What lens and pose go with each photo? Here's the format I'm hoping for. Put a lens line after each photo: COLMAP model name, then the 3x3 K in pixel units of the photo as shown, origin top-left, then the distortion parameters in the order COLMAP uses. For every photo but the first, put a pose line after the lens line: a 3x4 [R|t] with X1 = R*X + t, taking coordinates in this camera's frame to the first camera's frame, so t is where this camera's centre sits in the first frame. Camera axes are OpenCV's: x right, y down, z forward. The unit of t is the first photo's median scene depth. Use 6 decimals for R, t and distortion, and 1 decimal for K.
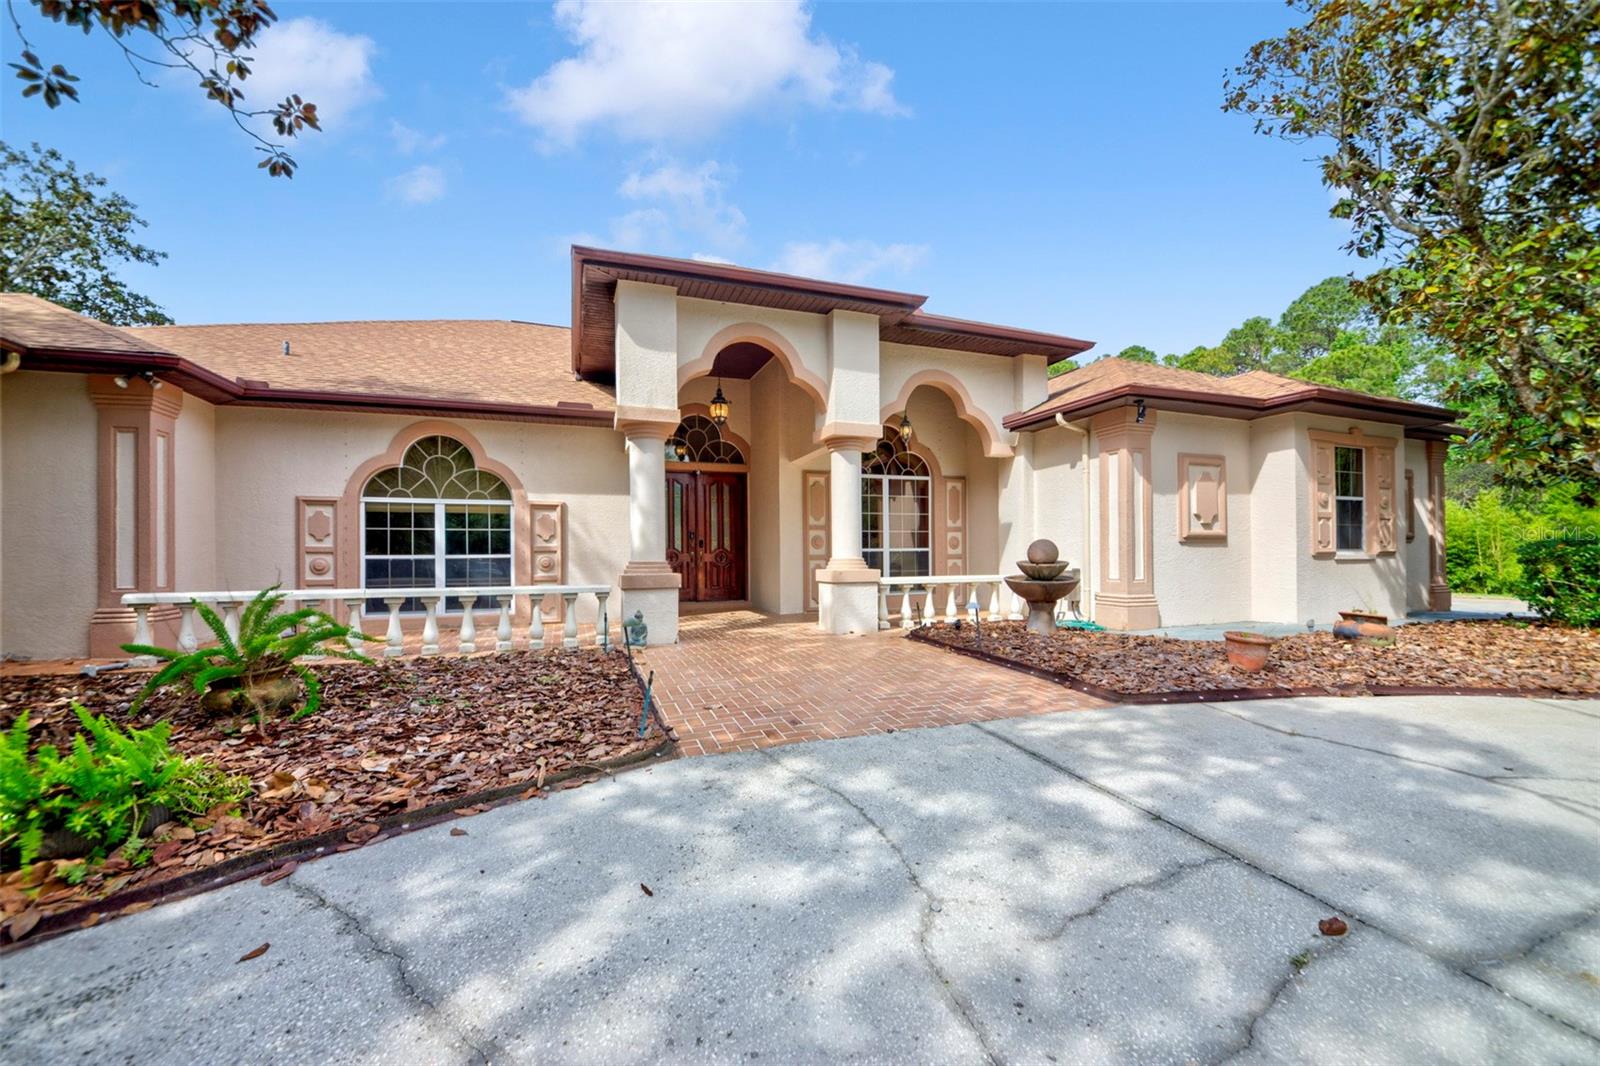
lens RADIAL K [[654.2, 0, 799.7], [0, 654.2, 551.6], [0, 0, 1]] dist [-0.009427, -0.000335]
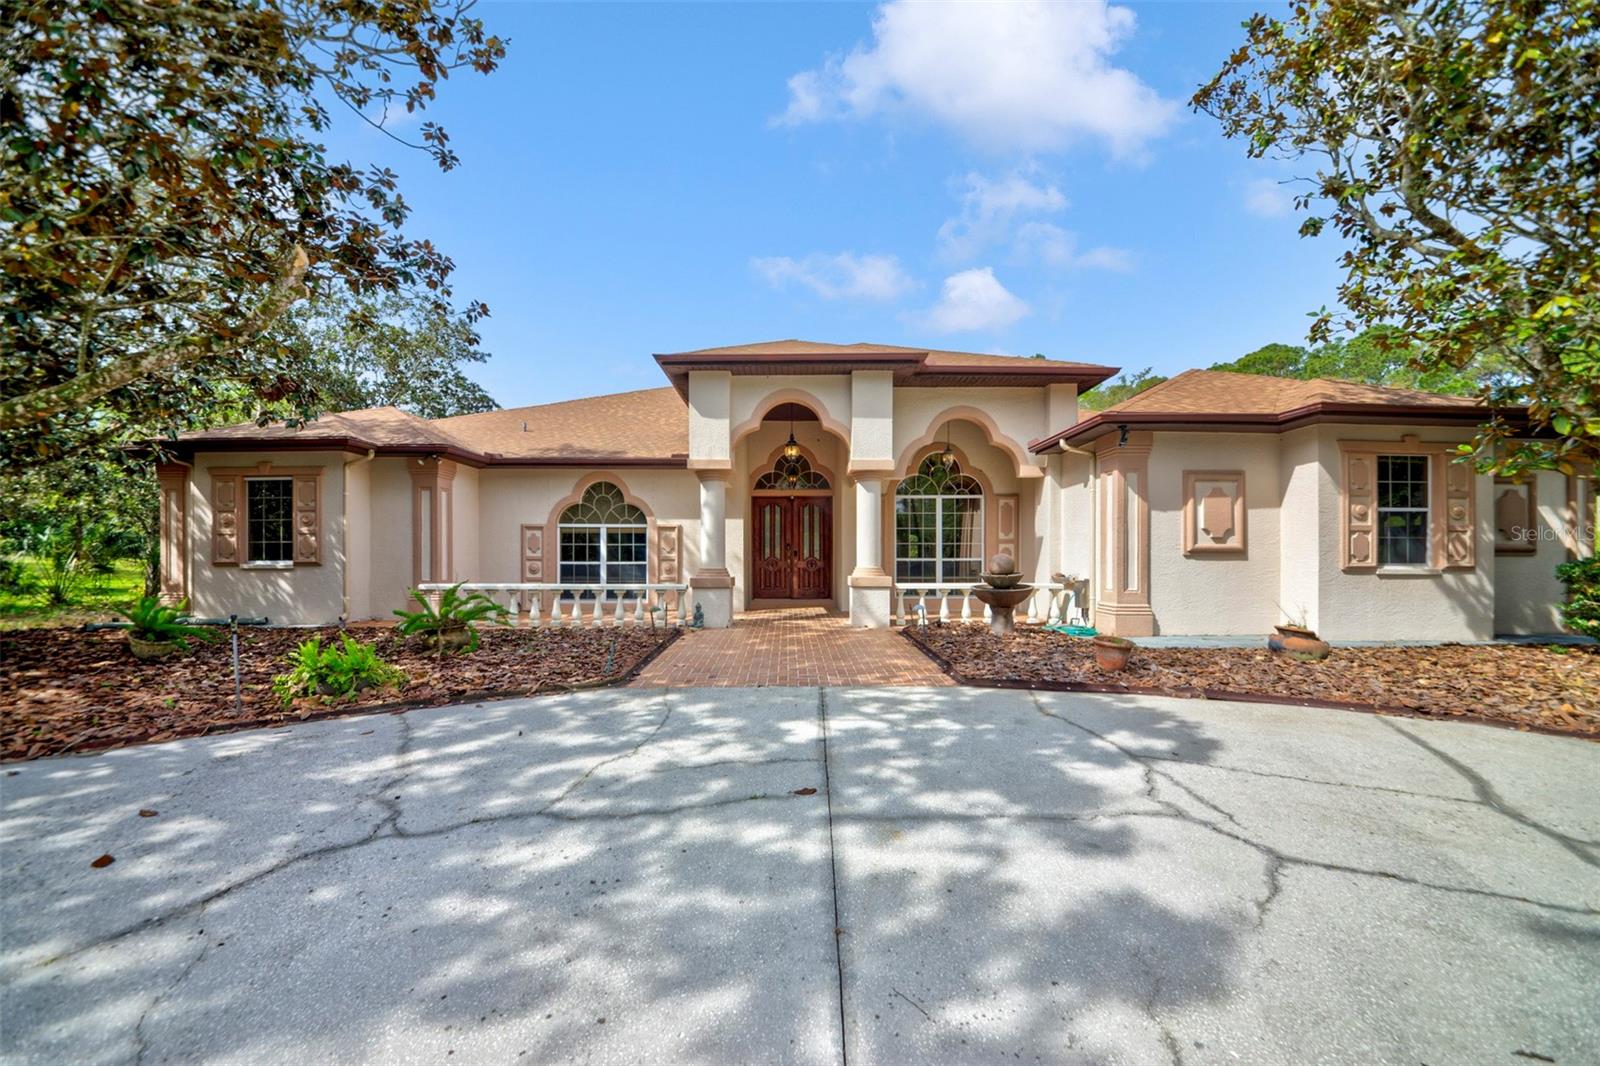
lens RADIAL K [[596.6, 0, 794.6], [0, 596.6, 566.6], [0, 0, 1]] dist [-0.001499, -0.000230]
pose [[0.937148, 0.011403, -0.348745, 0.336506], [-0.004463, 0.999776, 0.020696, -0.014315], [0.348903, -0.017838, 0.936989, -0.123283]]
